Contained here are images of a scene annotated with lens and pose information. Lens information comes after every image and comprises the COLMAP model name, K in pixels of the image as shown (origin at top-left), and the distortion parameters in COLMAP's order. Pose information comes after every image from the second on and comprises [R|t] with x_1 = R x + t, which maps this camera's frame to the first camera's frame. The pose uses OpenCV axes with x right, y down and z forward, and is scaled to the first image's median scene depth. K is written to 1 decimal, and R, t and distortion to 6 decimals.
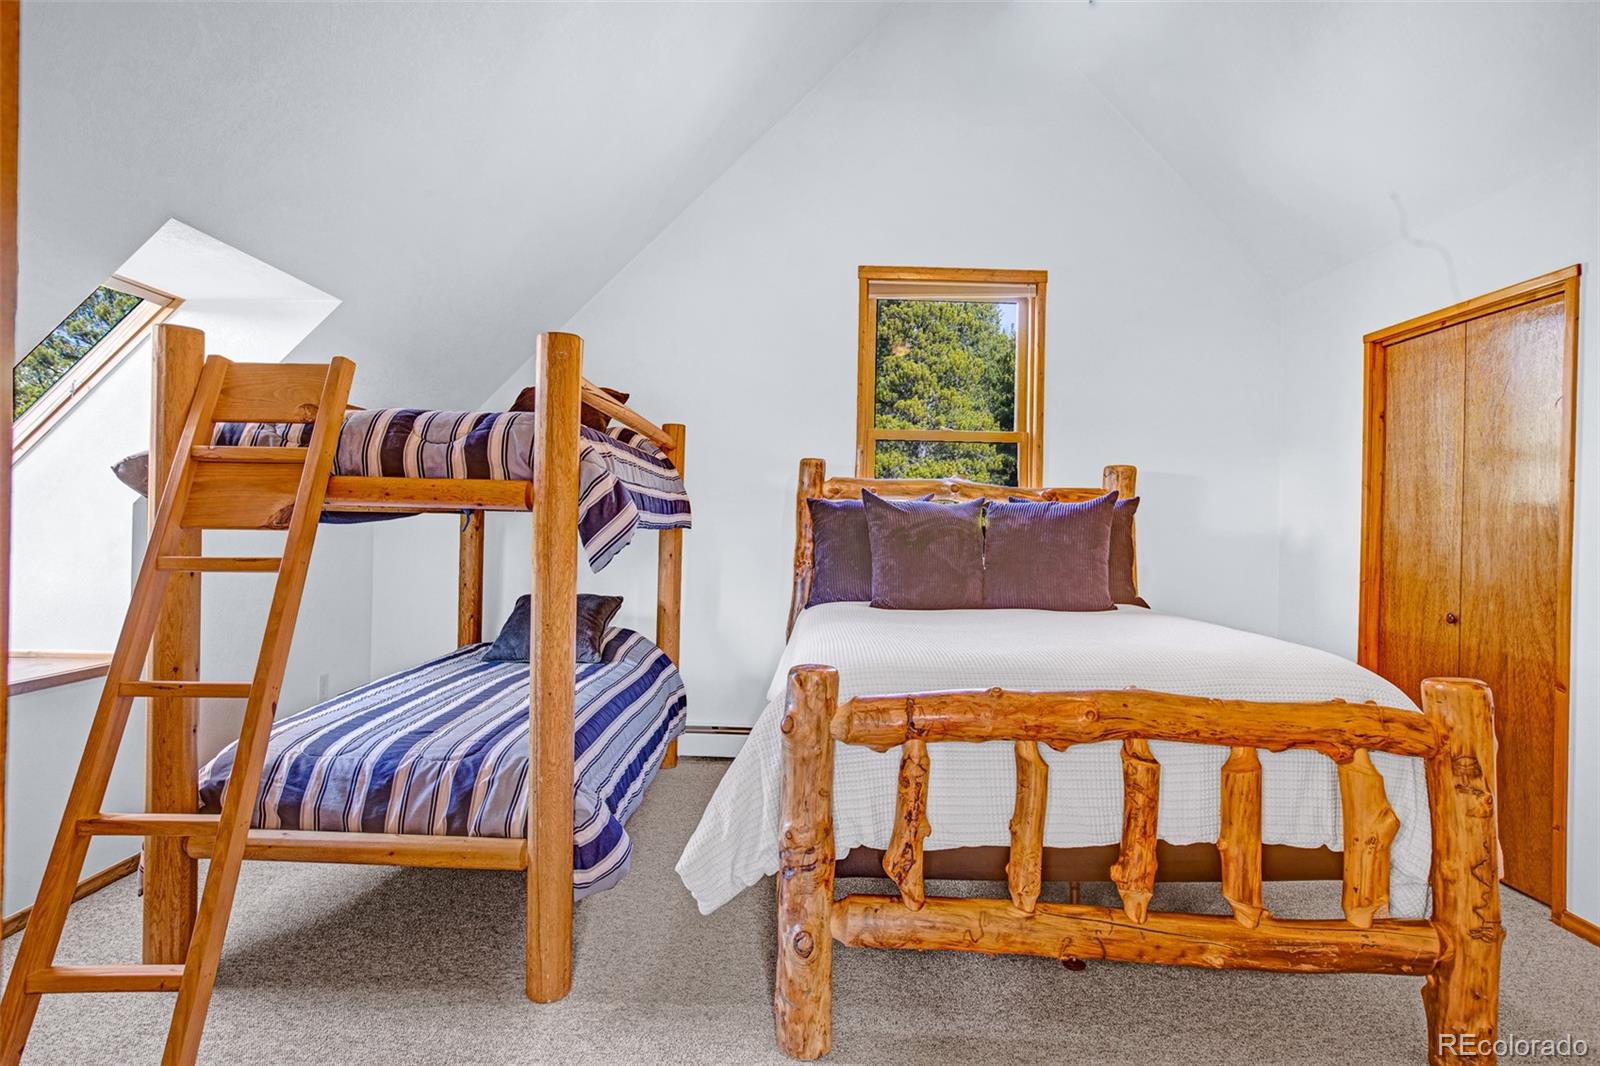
lens RADIAL K [[848.9, 0, 803.8], [0, 848.9, 557.1], [0, 0, 1]] dist [-0.017619, -0.000099]
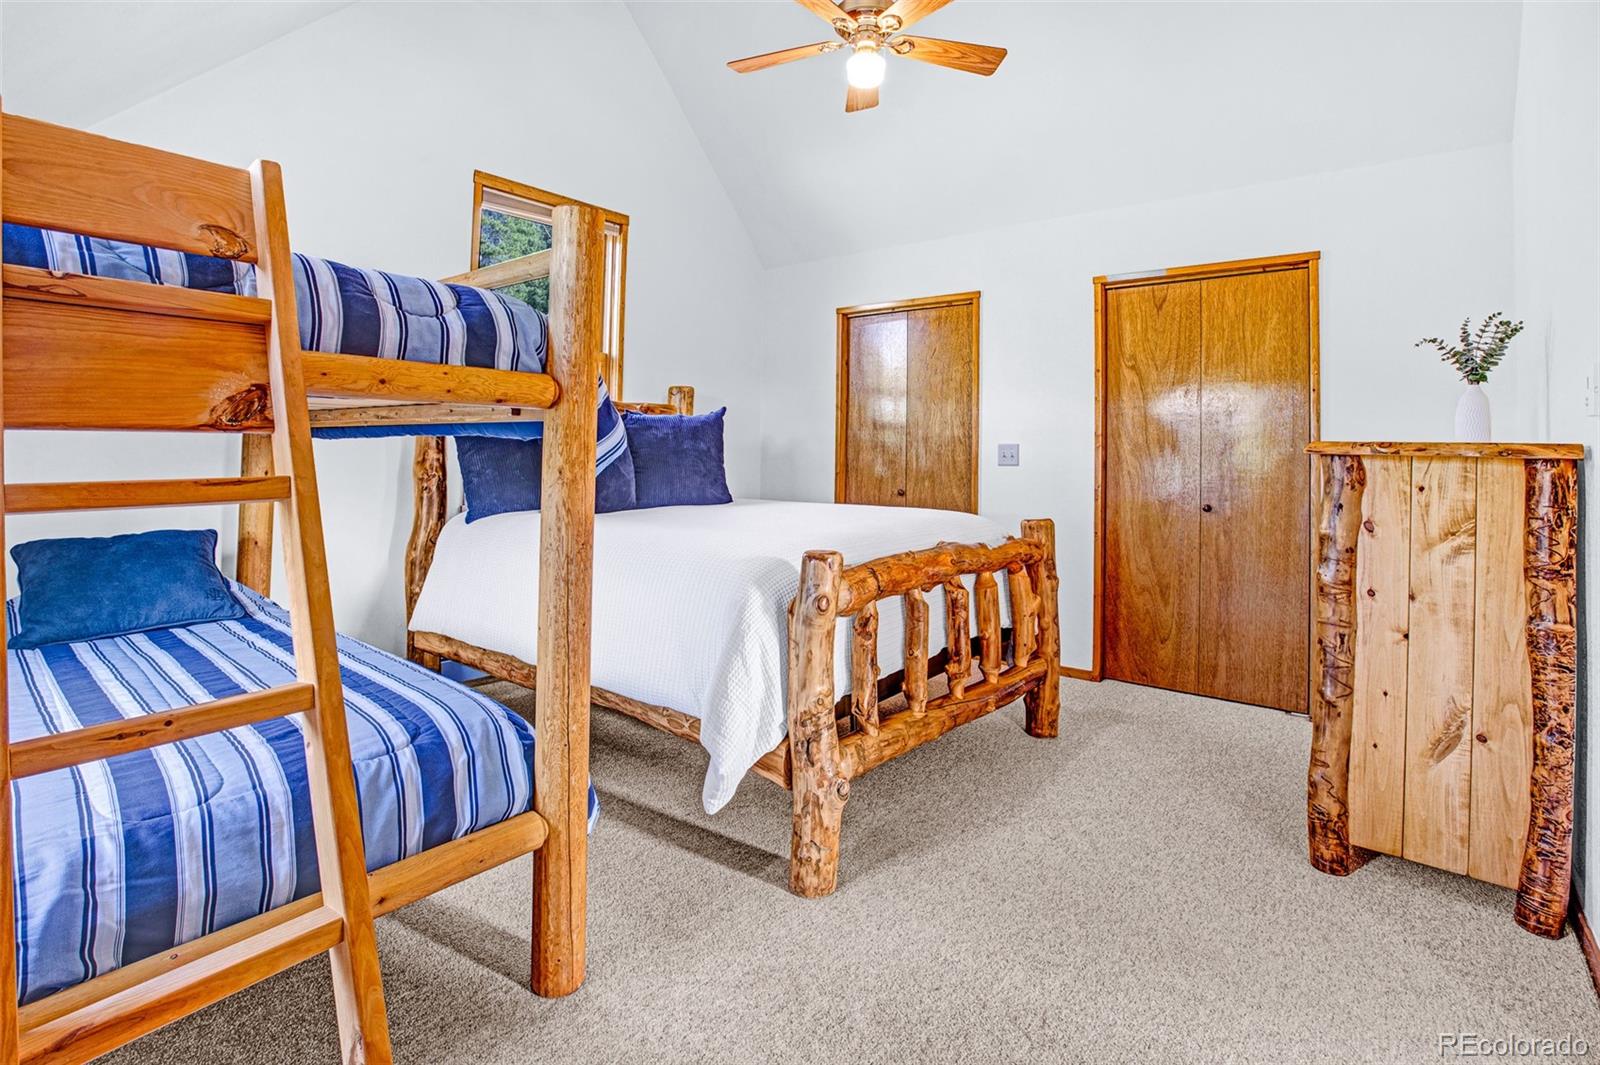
lens RADIAL K [[765.5, 0, 797.1], [0, 765.5, 465.1], [0, 0, 1]] dist [-0.022811, 0.000388]
pose [[0.626824, -0.027712, 0.778668, -0.546458], [0.030877, 0.999466, 0.010714, -0.001527], [-0.778549, 0.017327, 0.627345, 0.248164]]
